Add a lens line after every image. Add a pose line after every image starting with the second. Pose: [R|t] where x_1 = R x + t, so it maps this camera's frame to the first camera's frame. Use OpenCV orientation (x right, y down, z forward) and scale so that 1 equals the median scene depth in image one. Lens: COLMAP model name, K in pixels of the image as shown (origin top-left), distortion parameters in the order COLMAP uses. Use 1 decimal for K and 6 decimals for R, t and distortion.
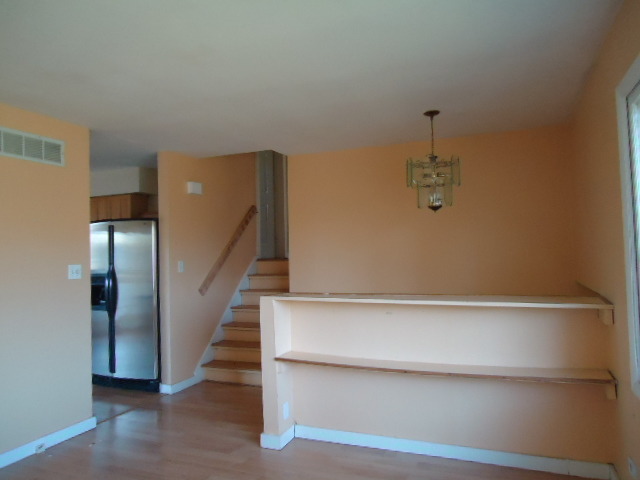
lens RADIAL K [[471.9, 0, 320.0], [0, 471.9, 240.0], [0, 0, 1]] dist [0.008055, 0.002746]
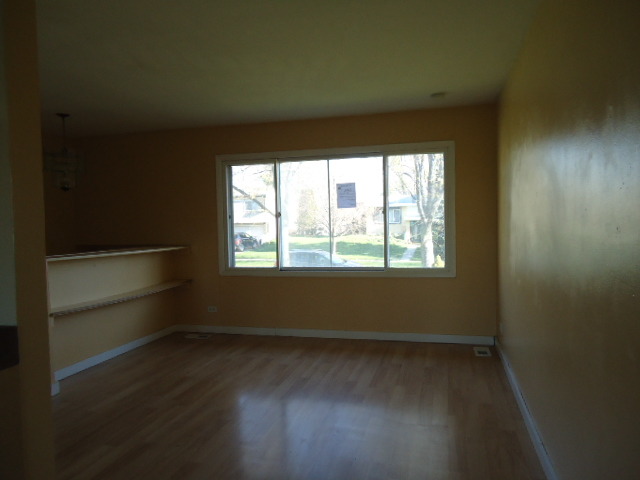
lens RADIAL K [[471.9, 0, 320.0], [0, 471.9, 240.0], [0, 0, 1]] dist [0.008055, 0.002746]
pose [[-0.111293, -0.023365, 0.993513, -1.359171], [-0.015014, 0.999649, 0.021827, 0.041265], [-0.993674, -0.012487, -0.111605, 0.532851]]
